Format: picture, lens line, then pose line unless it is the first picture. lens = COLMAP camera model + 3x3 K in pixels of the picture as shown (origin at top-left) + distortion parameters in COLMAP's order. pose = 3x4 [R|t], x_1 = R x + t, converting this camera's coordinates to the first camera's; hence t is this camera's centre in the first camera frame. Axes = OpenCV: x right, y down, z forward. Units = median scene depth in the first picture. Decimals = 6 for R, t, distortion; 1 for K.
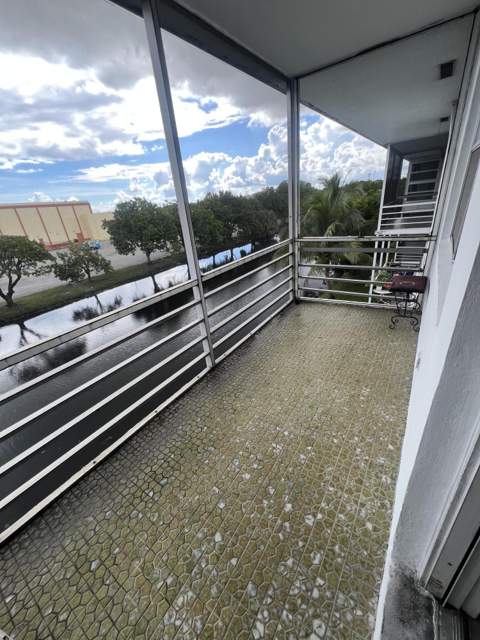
lens RADIAL K [[256.0, 0, 240.0], [0, 256.0, 320.0], [0, 0, 1]] dist [-0.000186, 0.000335]
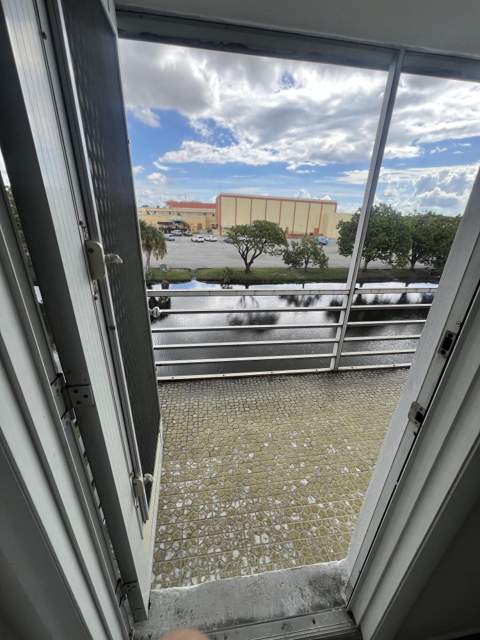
lens RADIAL K [[256.0, 0, 240.0], [0, 256.0, 320.0], [0, 0, 1]] dist [-0.000186, 0.000335]
pose [[0.670474, 0.394887, -0.628115, 0.019570], [-0.400434, 0.905301, 0.141711, -0.000413], [0.624593, 0.156506, 0.765107, -0.010330]]
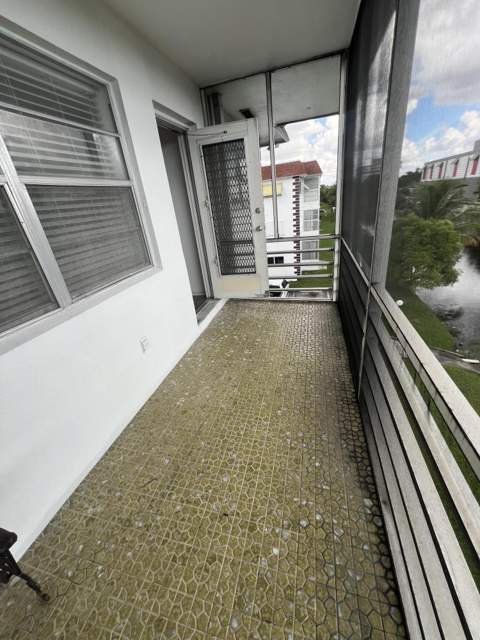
lens RADIAL K [[256.0, 0, 240.0], [0, 256.0, 320.0], [0, 0, 1]] dist [-0.000186, 0.000335]
pose [[-0.918778, 0.329329, -0.217691, 0.026191], [0.045006, 0.635216, 0.771022, -0.048318], [0.392201, 0.698601, -0.598445, 0.099775]]
